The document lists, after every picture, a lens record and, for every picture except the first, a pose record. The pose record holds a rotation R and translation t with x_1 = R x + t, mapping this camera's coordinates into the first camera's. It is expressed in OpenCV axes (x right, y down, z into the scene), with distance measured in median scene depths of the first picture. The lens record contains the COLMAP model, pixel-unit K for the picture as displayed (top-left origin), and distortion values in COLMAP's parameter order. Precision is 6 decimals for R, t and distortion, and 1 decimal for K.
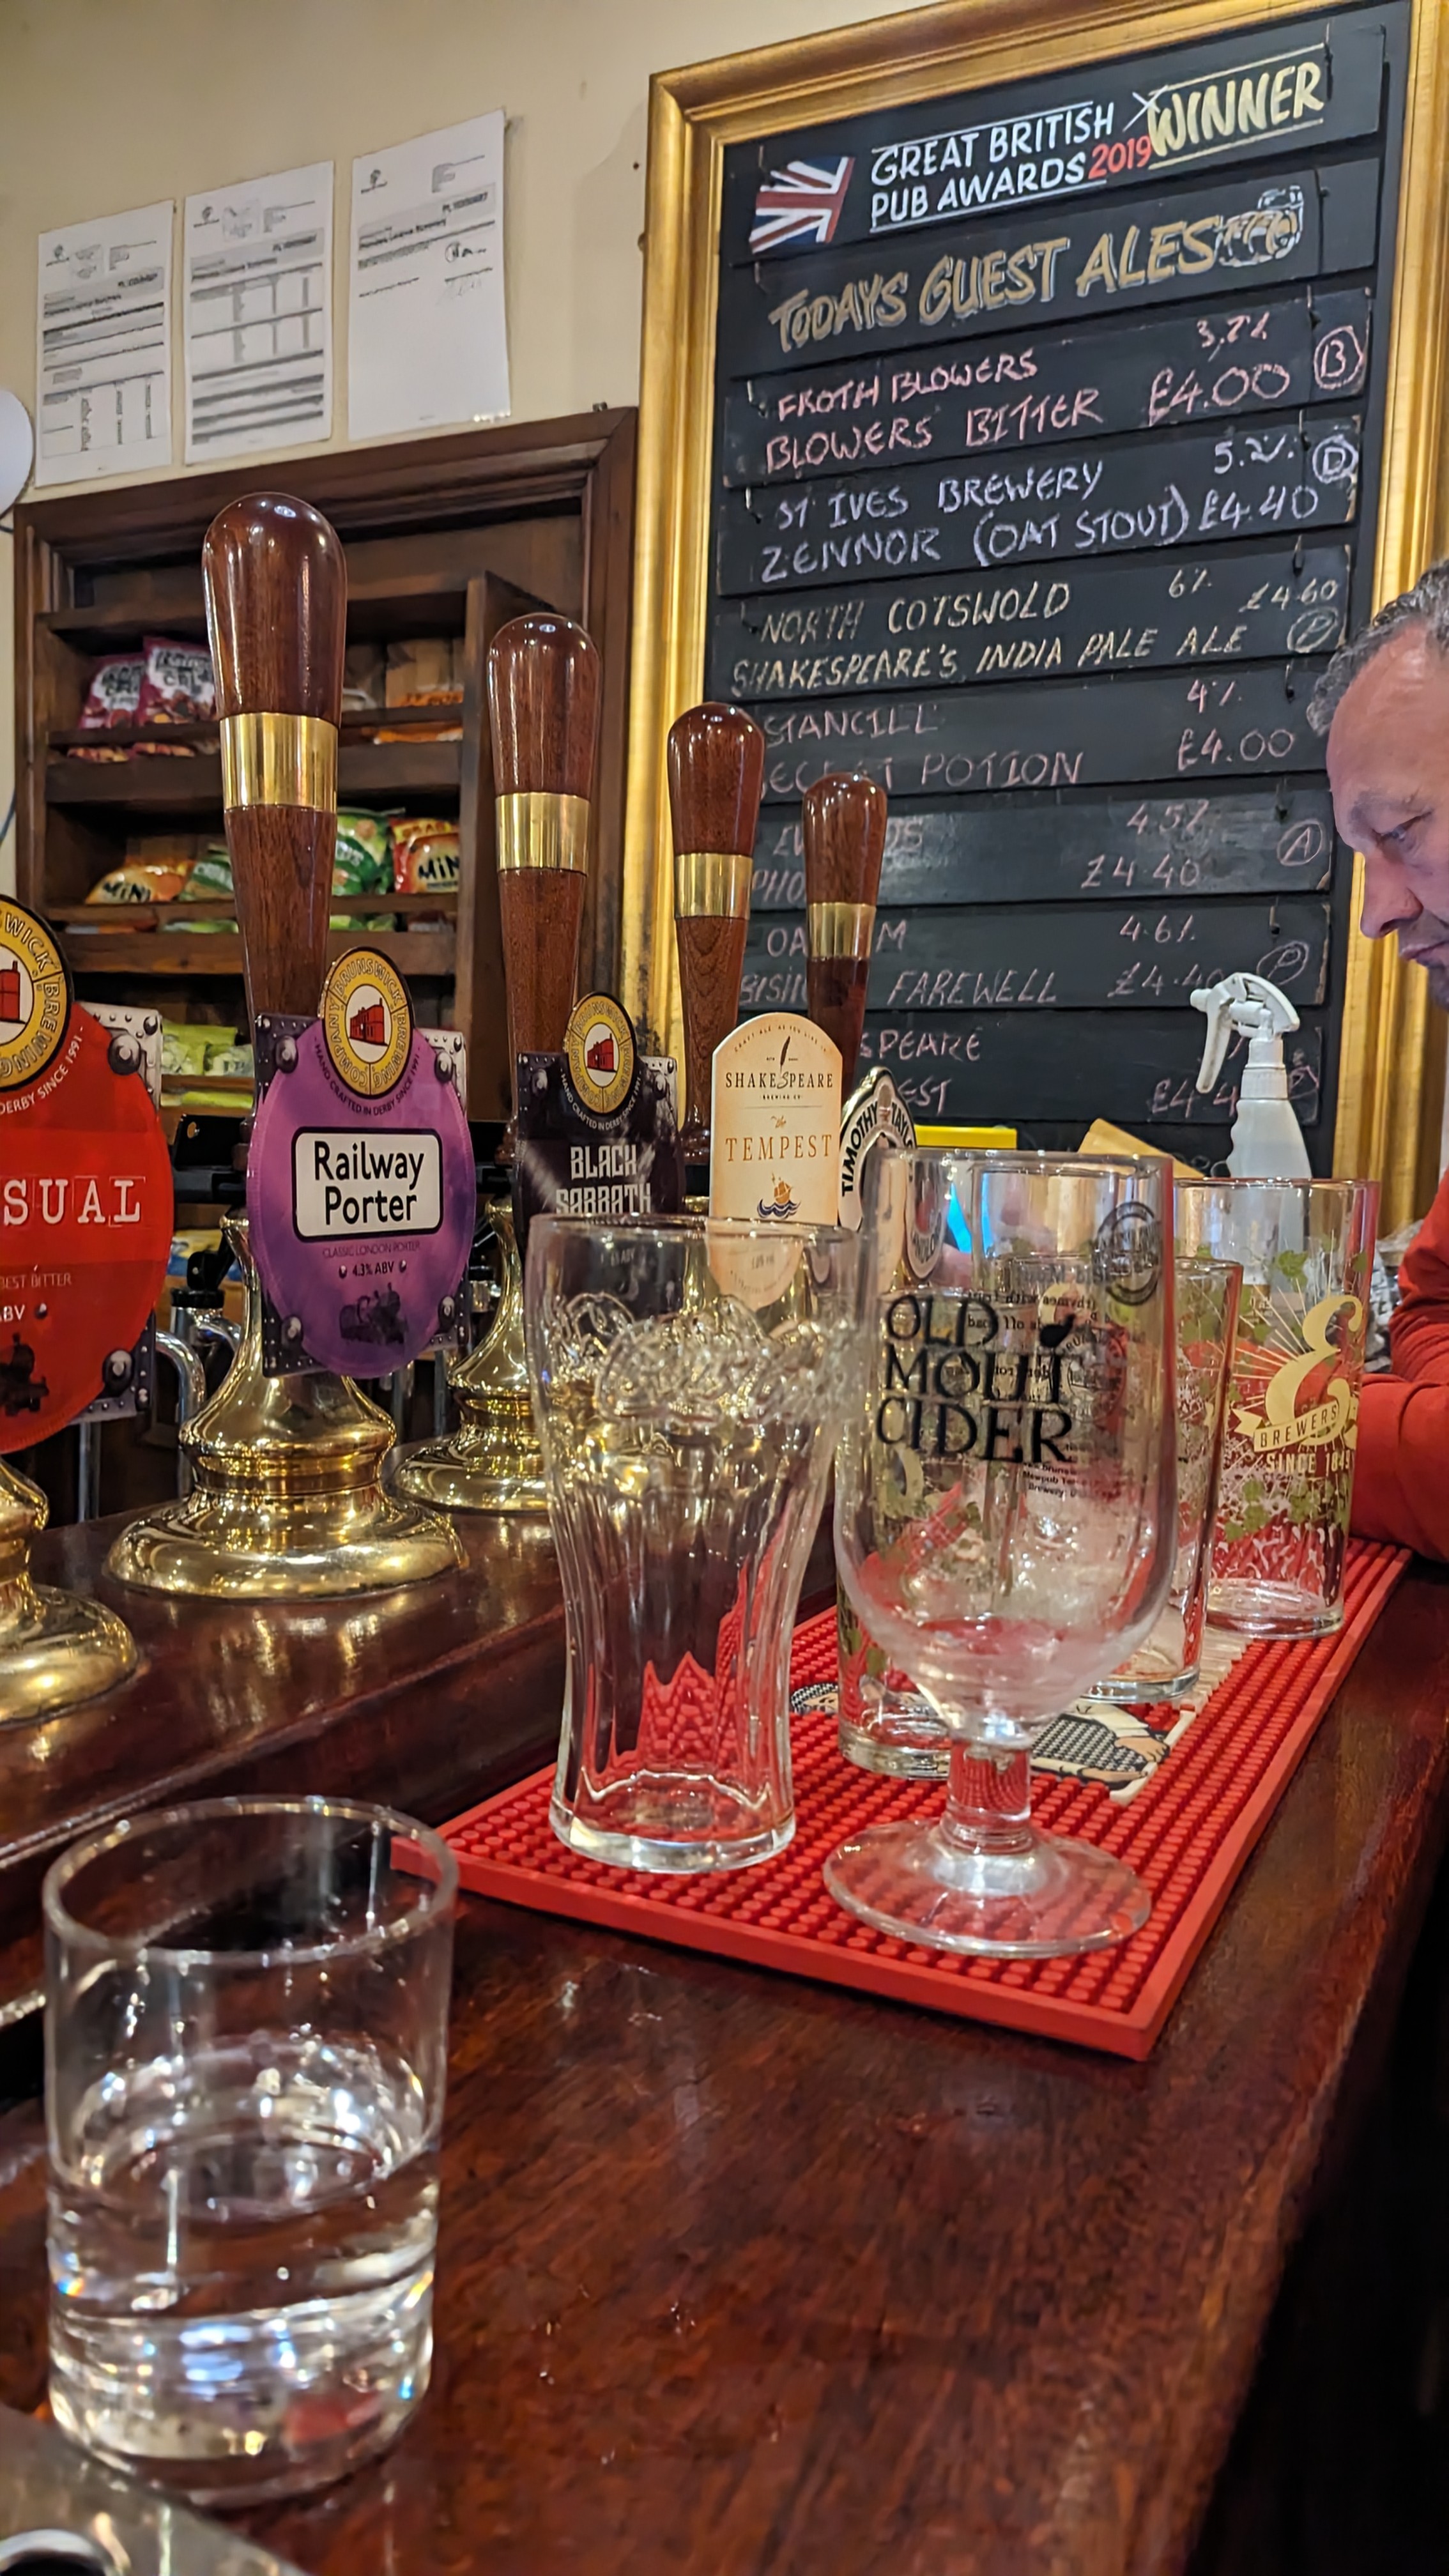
lens RADIAL K [[1862.8, 0, 708.3], [0, 1862.8, 1283.9], [0, 0, 1]] dist [0.049944, -0.056433]
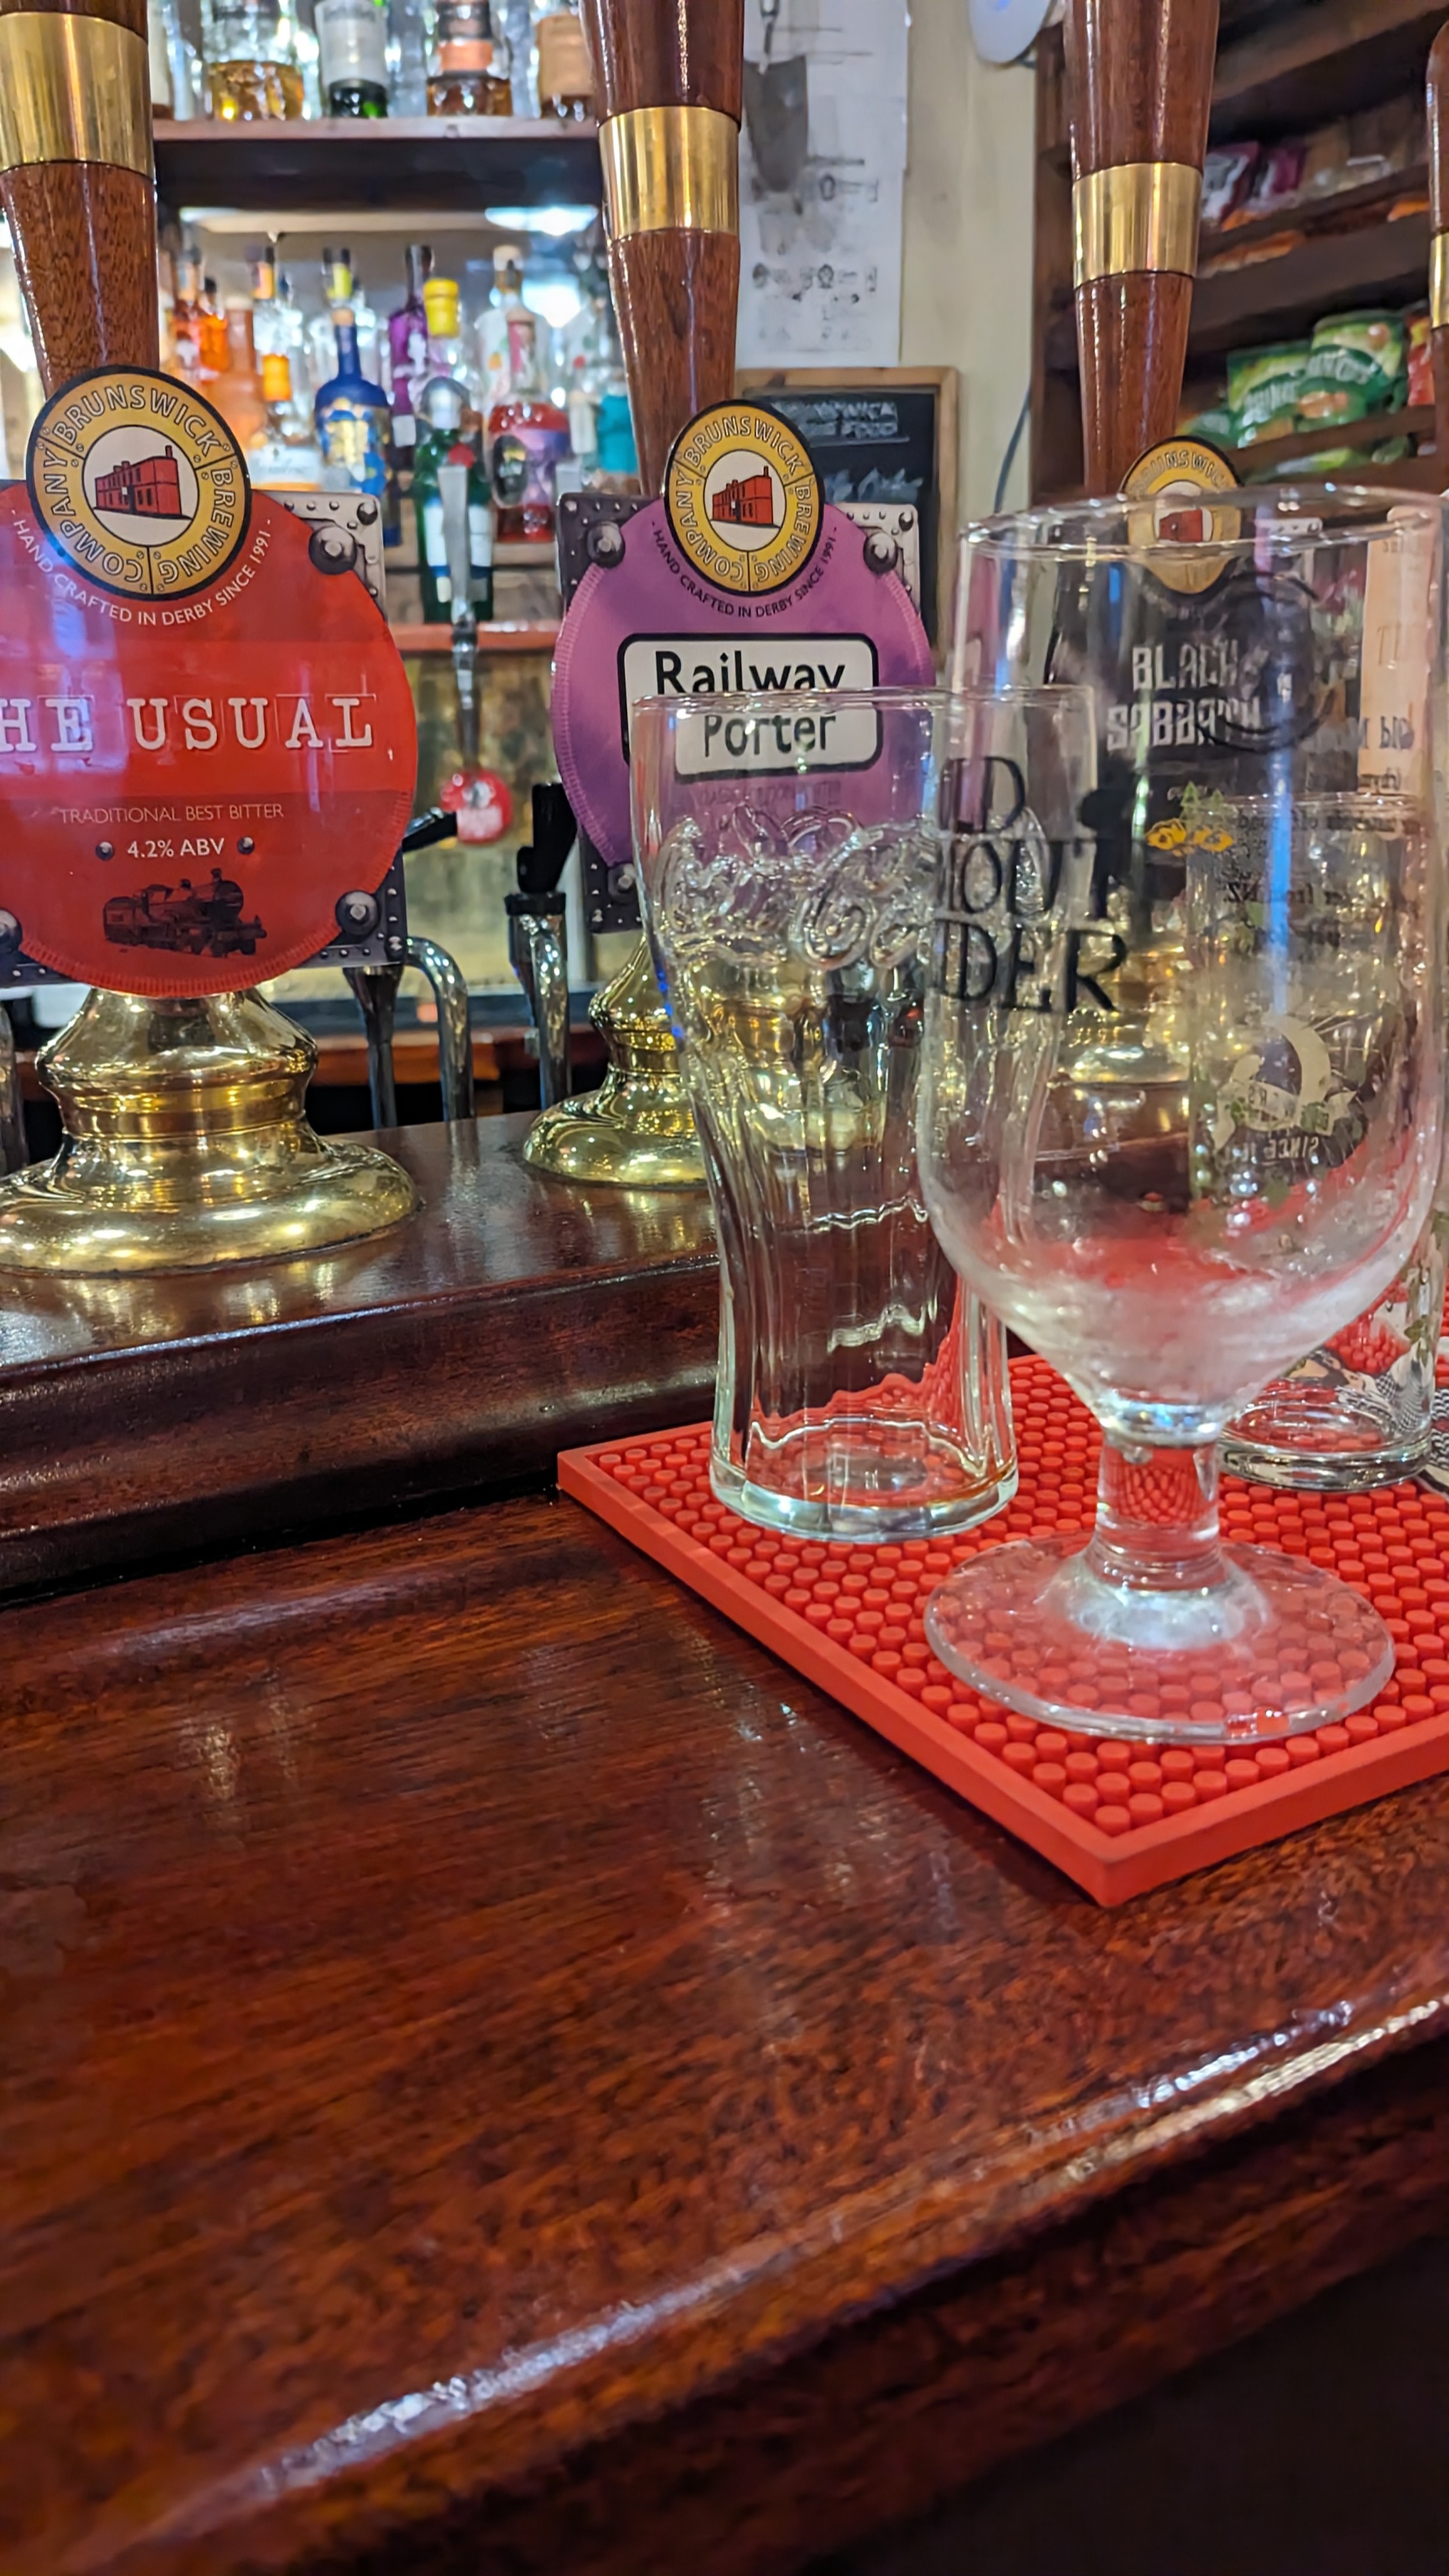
lens RADIAL K [[1878.9, 0, 724.5], [0, 1878.9, 1288.0], [0, 0, 1]] dist [0.014938, -0.008947]
pose [[0.813001, 0.102260, -0.573213, 0.345257], [0.007689, 0.982486, 0.186179, 0.050503], [0.582212, -0.155772, 0.797975, 0.299869]]
